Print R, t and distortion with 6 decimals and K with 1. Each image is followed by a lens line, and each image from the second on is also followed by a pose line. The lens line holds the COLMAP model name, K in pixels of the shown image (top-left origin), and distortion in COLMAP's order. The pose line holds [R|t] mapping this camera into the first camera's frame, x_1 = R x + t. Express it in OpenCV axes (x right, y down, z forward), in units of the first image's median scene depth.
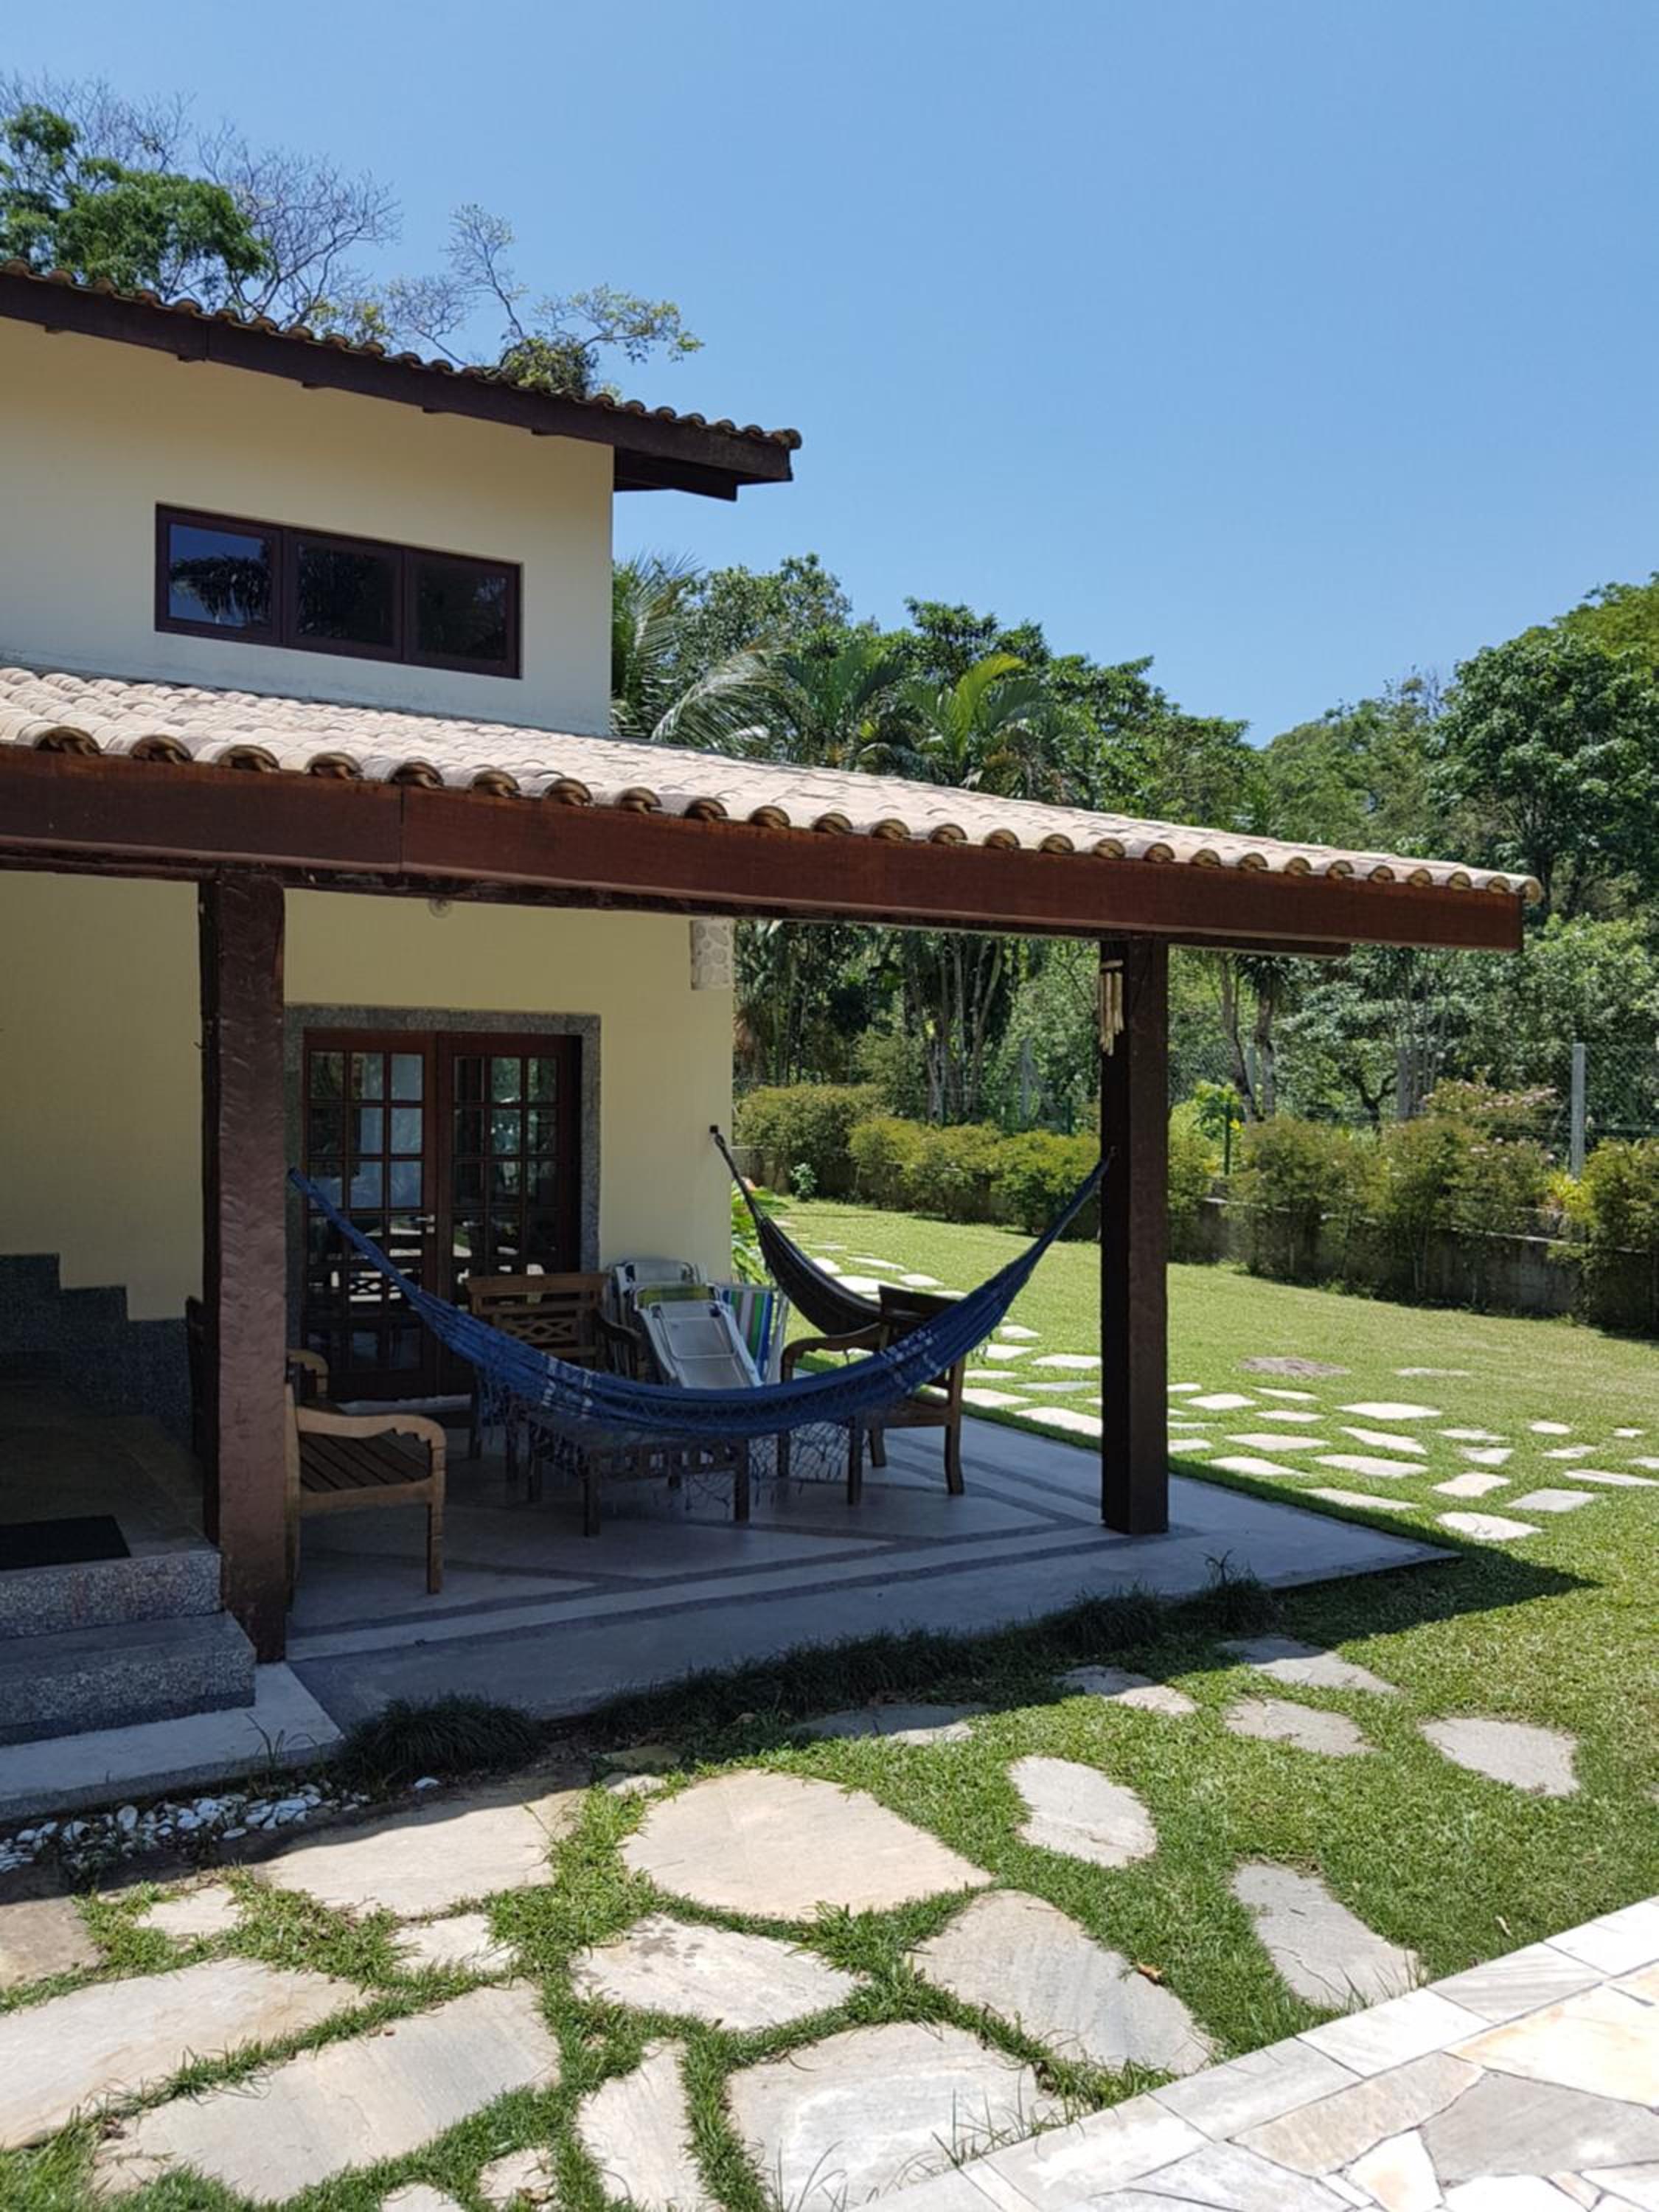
lens RADIAL K [[1752.0, 0, 829.5], [0, 1752.0, 1106.0], [0, 0, 1]] dist [-0.009681, 0.003754]
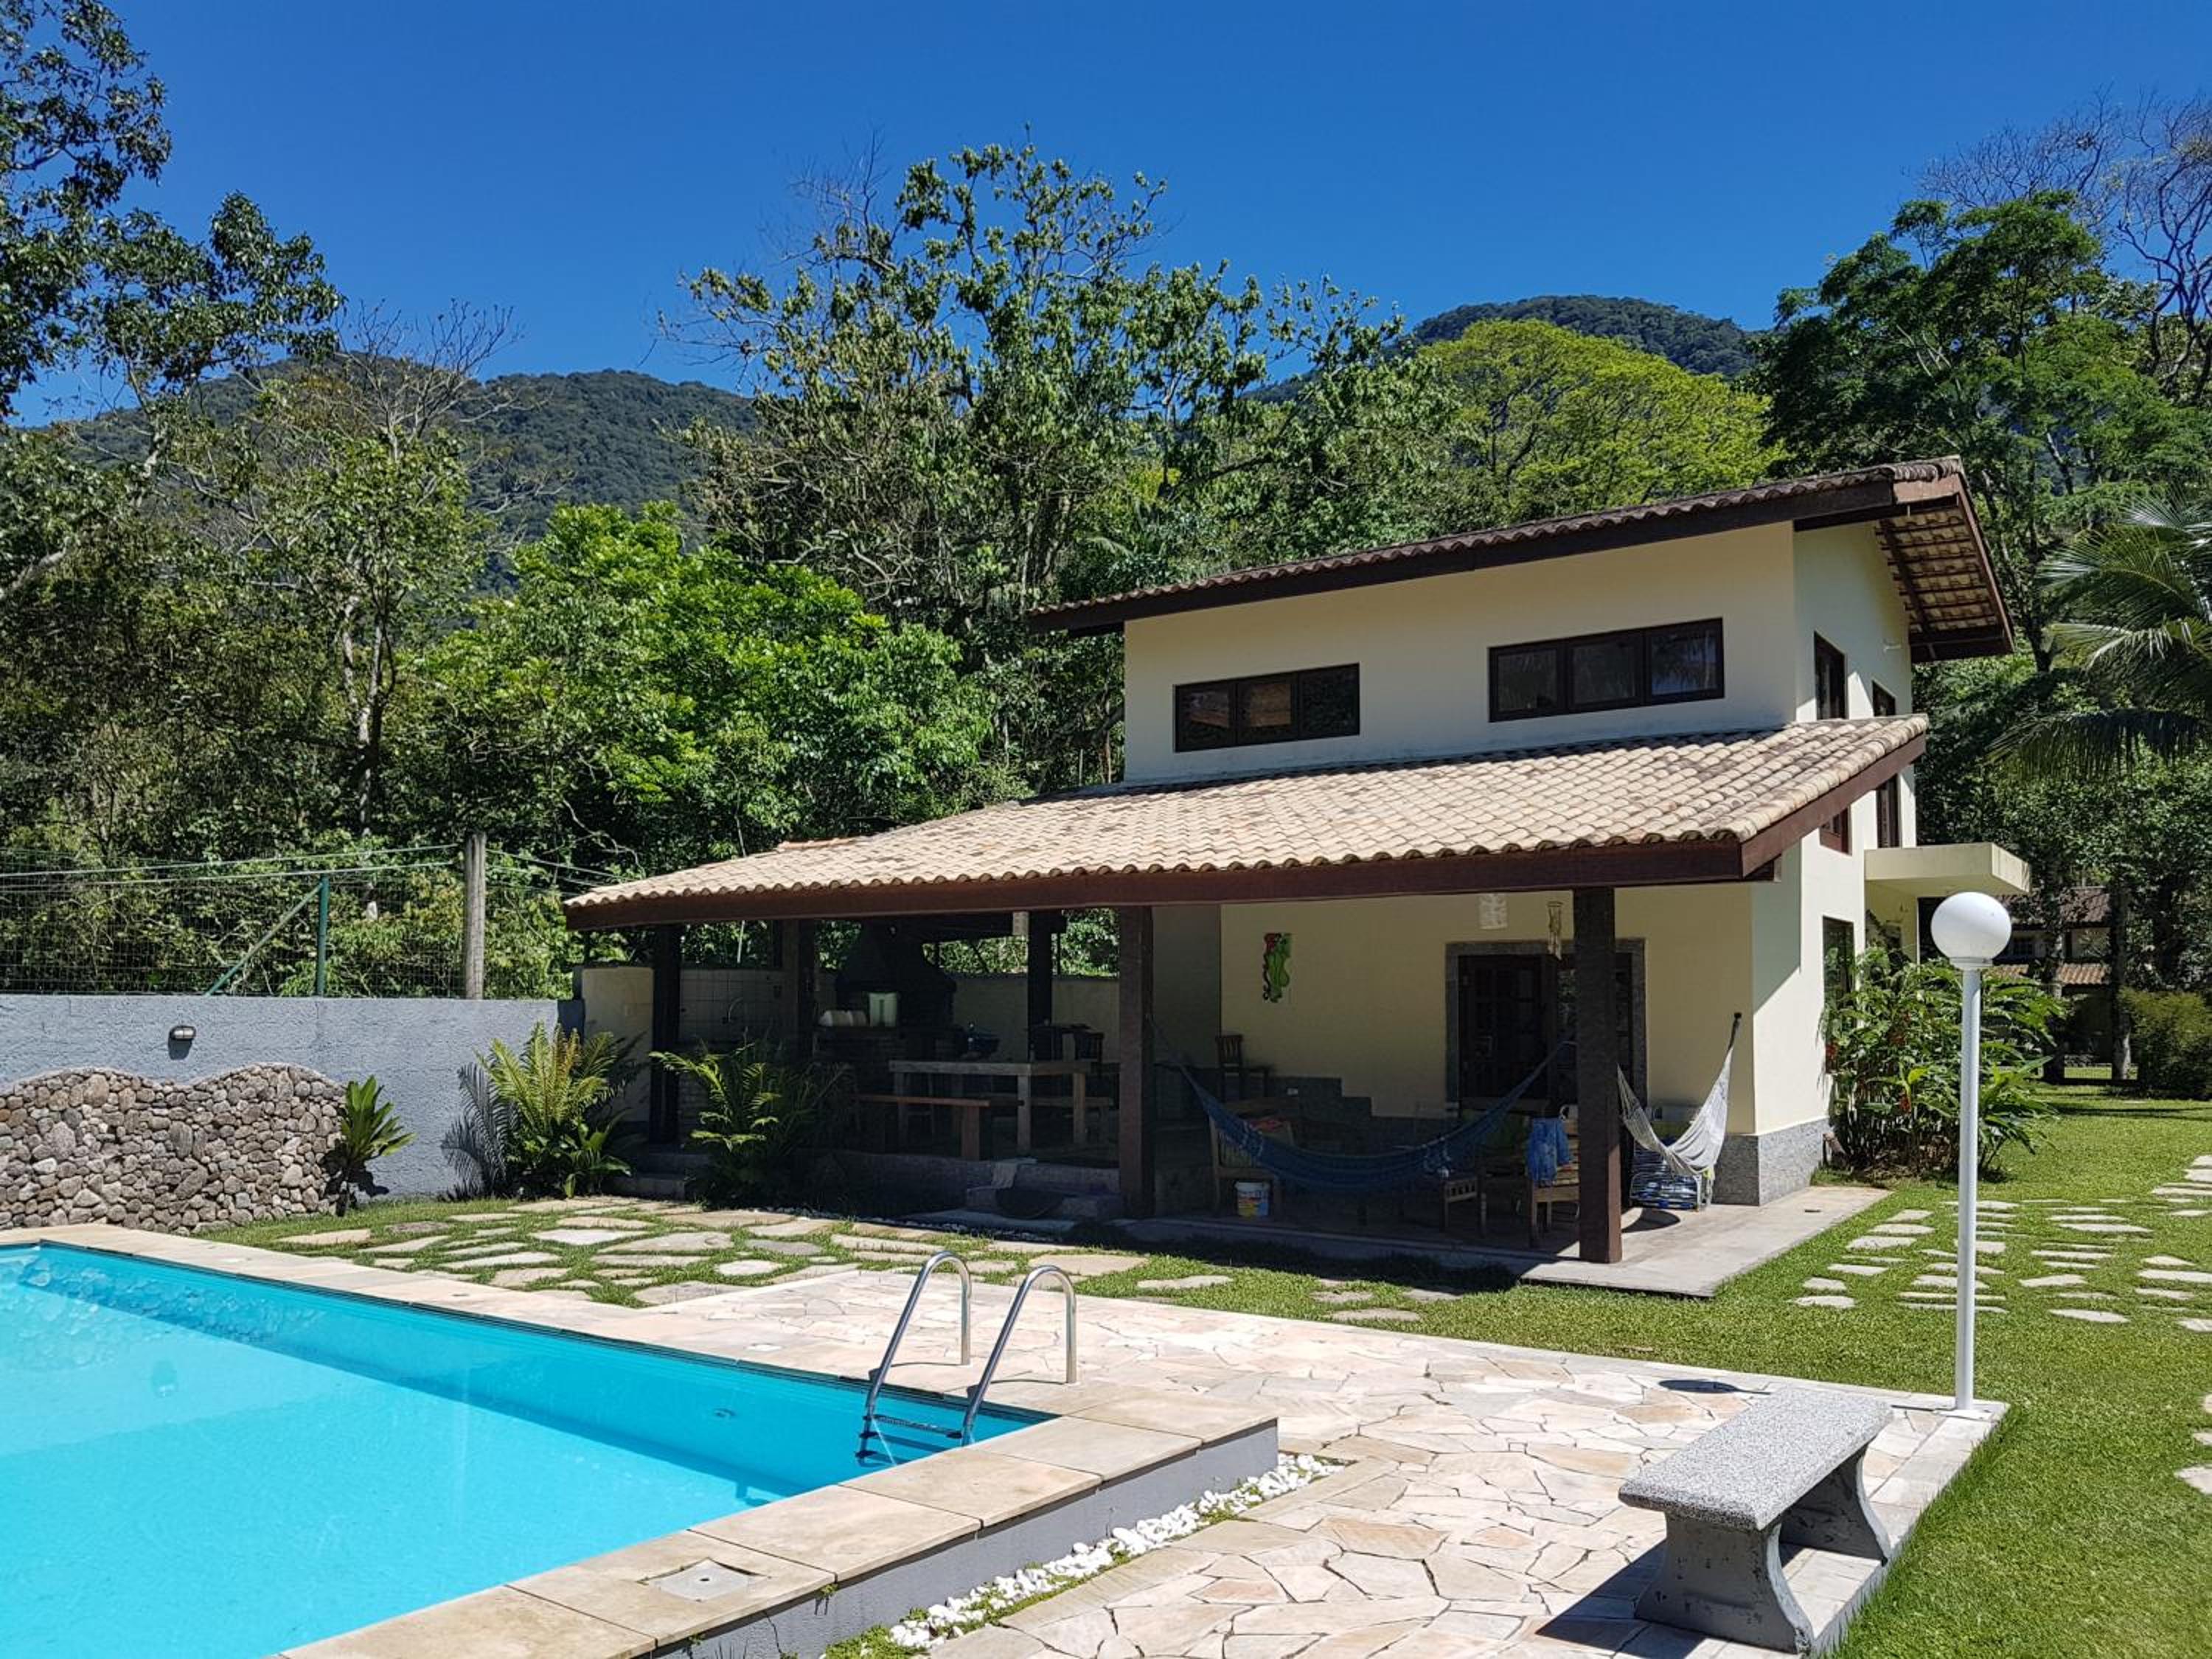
lens RADIAL K [[1752.0, 0, 1104.3], [0, 1752.0, 870.3], [0, 0, 1]] dist [-0.009681, 0.003754]
pose [[0.417007, -0.077510, -0.905592, 0.986445], [-0.000524, 0.996336, -0.085518, 0.017403], [0.908903, 0.036136, 0.415438, -0.040457]]
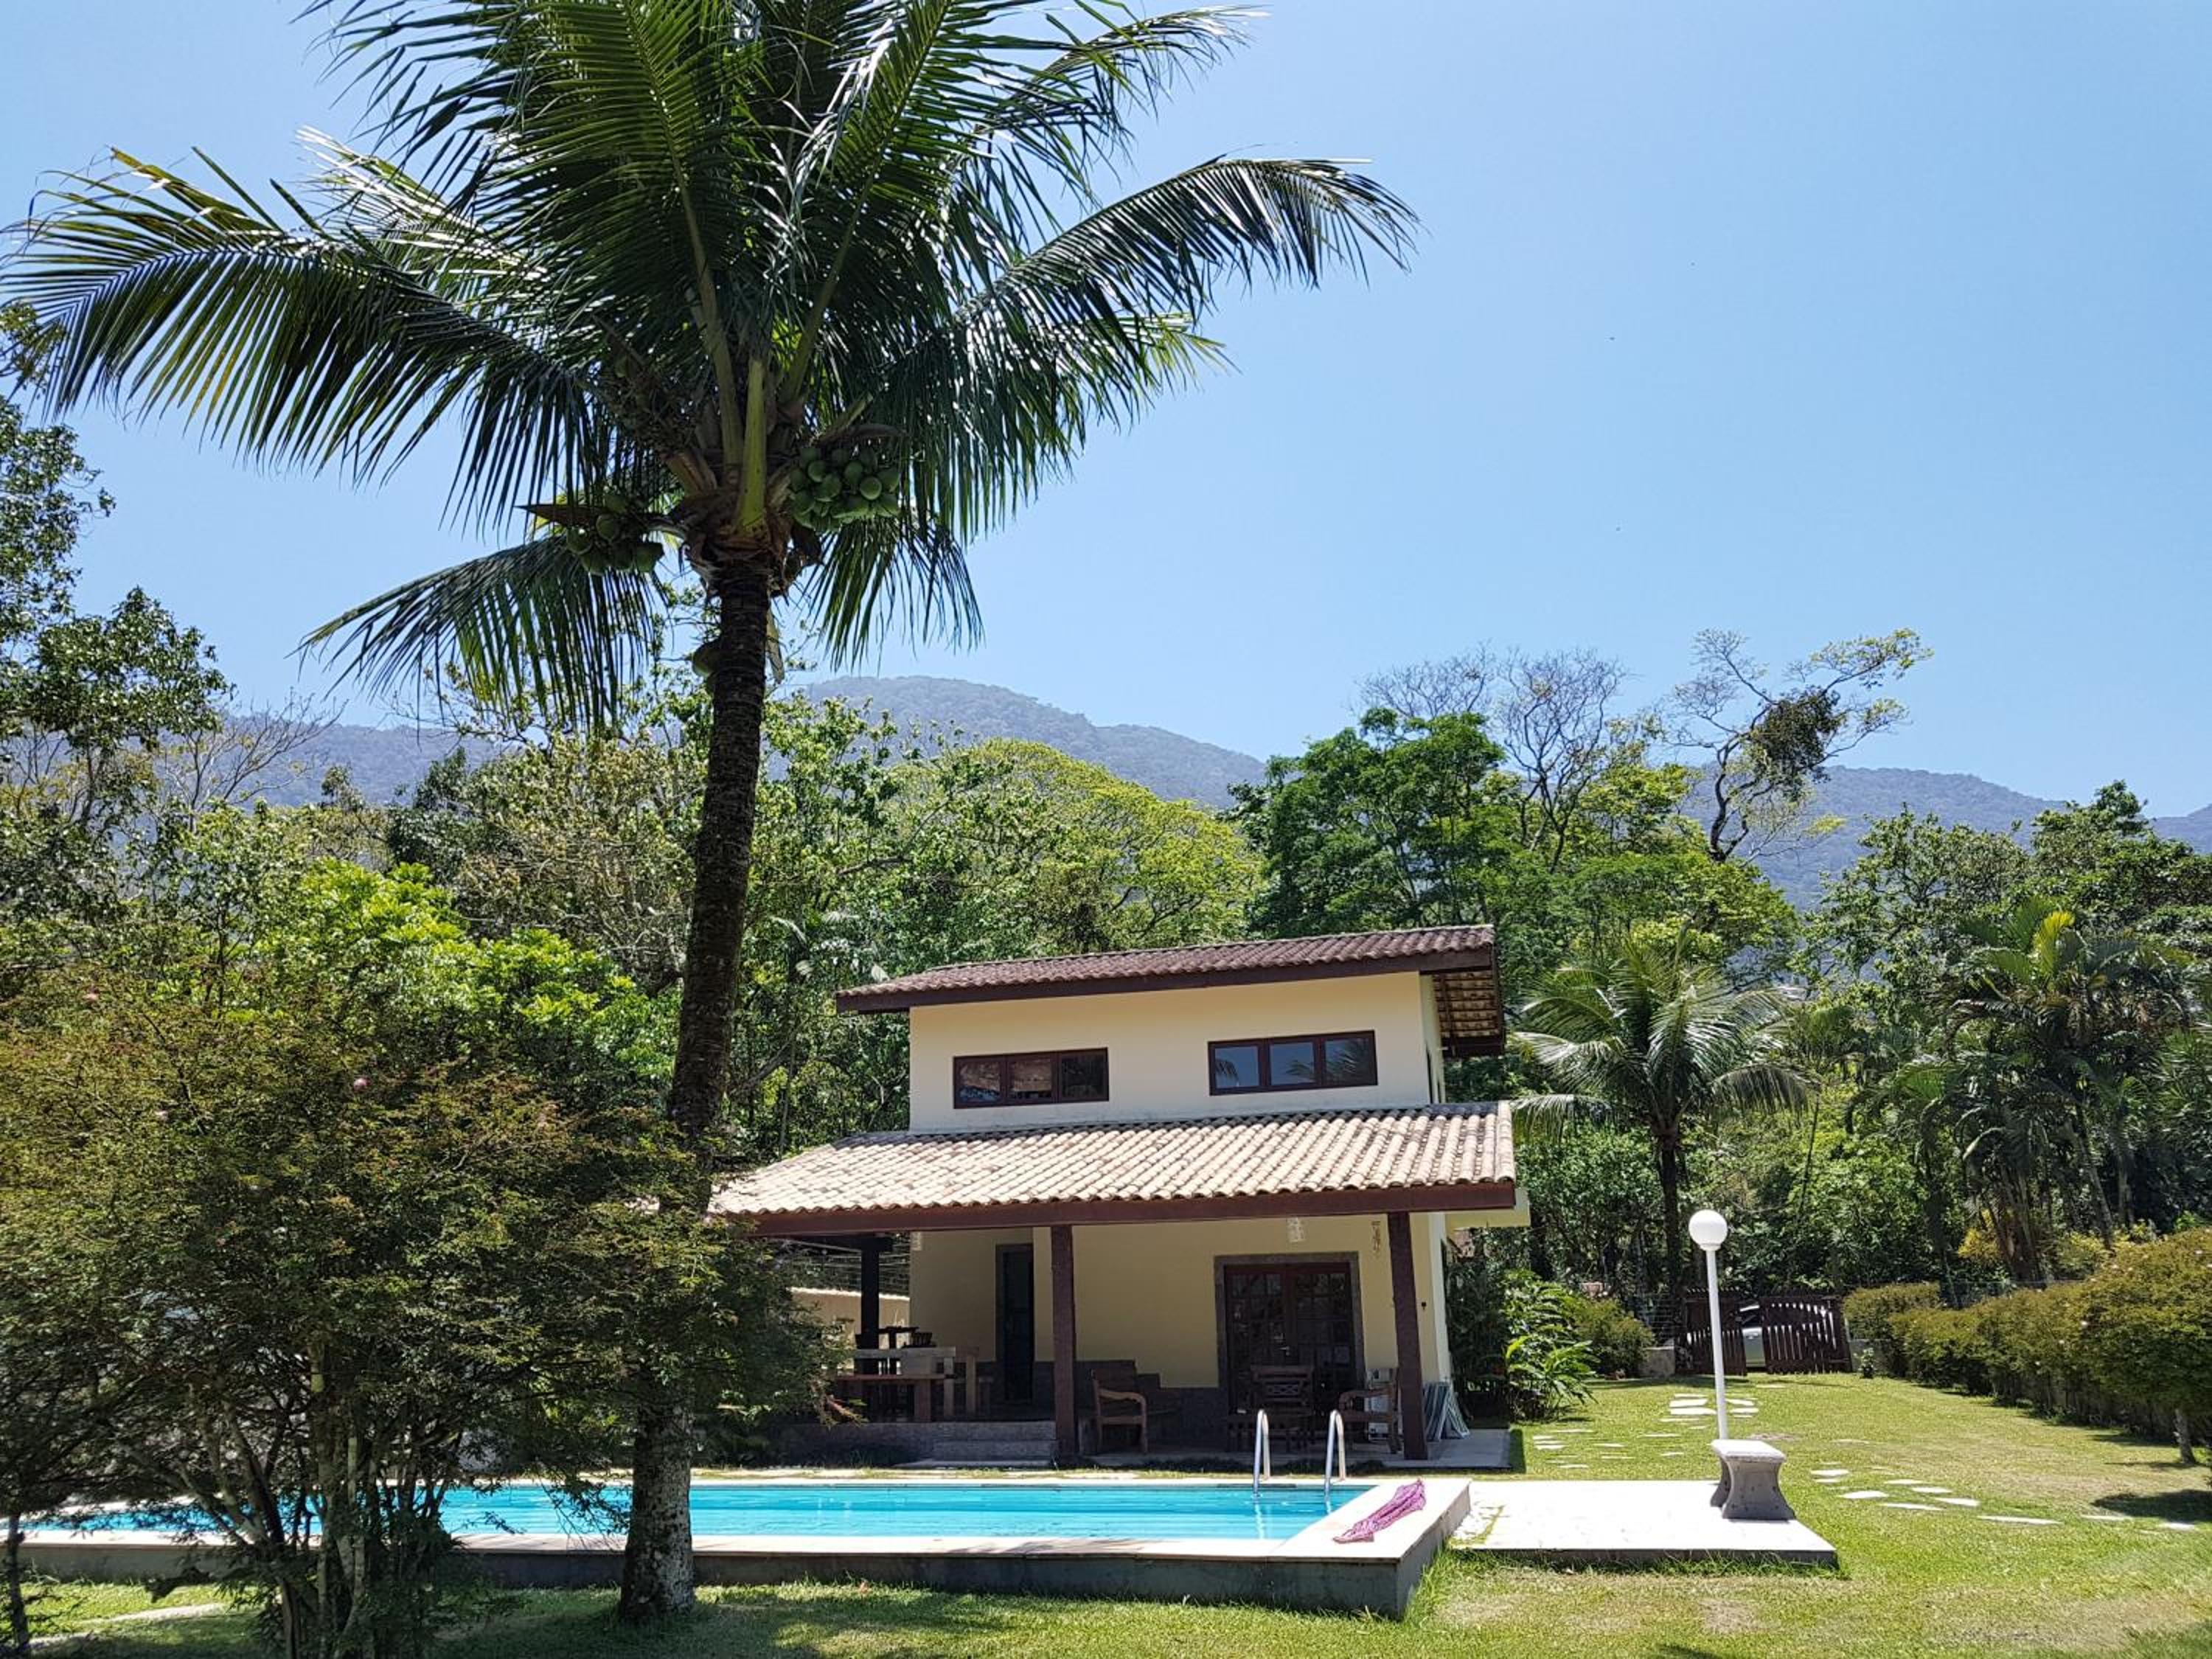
lens RADIAL K [[1752.0, 0, 1104.3], [0, 1752.0, 870.3], [0, 0, 1]] dist [-0.009681, 0.003754]
pose [[0.712144, -0.209349, -0.670093, 1.146393], [0.024683, 0.961379, -0.274119, 0.077582], [0.701600, 0.178672, 0.689807, -0.771503]]
